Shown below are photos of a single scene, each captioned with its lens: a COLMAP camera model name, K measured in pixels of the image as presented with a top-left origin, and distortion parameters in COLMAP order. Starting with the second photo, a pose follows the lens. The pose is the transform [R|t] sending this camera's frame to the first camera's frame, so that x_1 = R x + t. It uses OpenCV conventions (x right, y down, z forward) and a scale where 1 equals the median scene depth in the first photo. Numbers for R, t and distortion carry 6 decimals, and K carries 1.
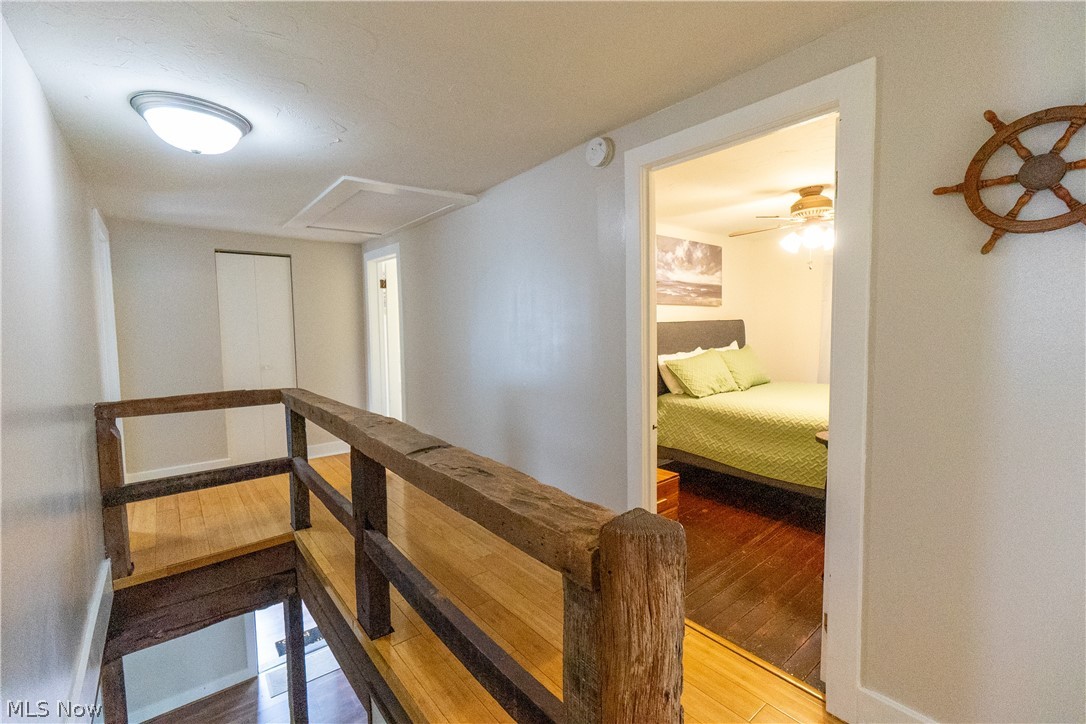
lens RADIAL K [[464.0, 0, 541.5], [0, 464.0, 357.3], [0, 0, 1]] dist [-0.004749, 0.001930]
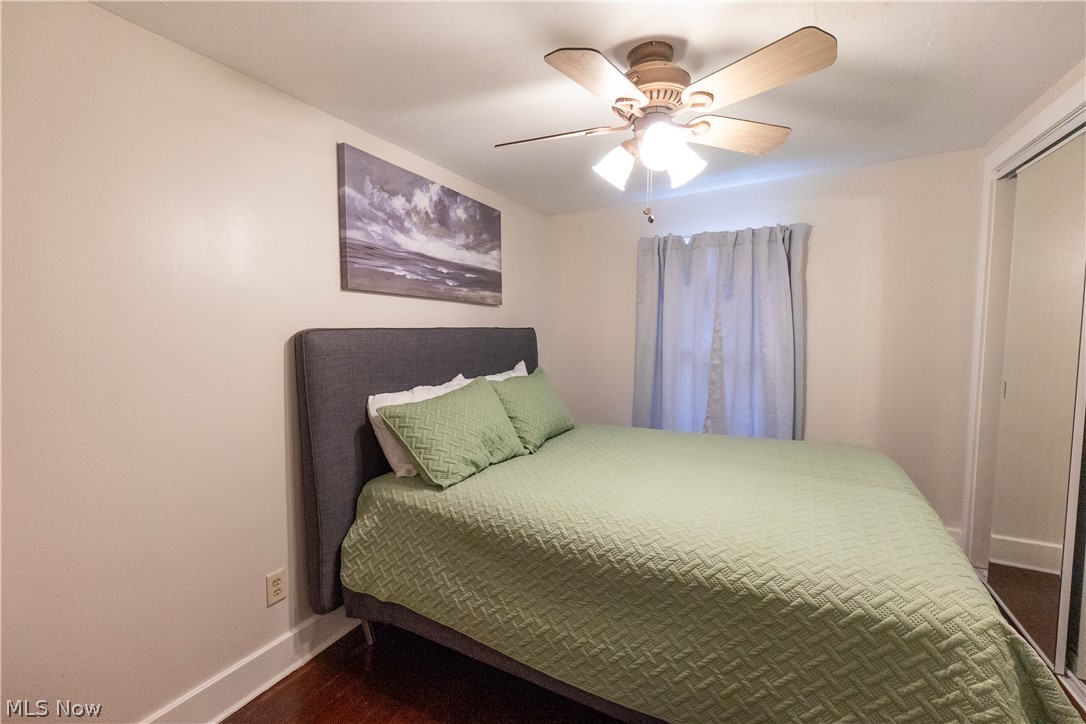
lens RADIAL K [[464.0, 0, 542.4], [0, 464.0, 364.3], [0, 0, 1]] dist [-0.004749, 0.001930]
pose [[0.918171, -0.013390, 0.395957, 0.209889], [0.017094, 0.999837, -0.005827, -0.029097], [-0.395815, 0.012118, 0.918250, 0.445548]]
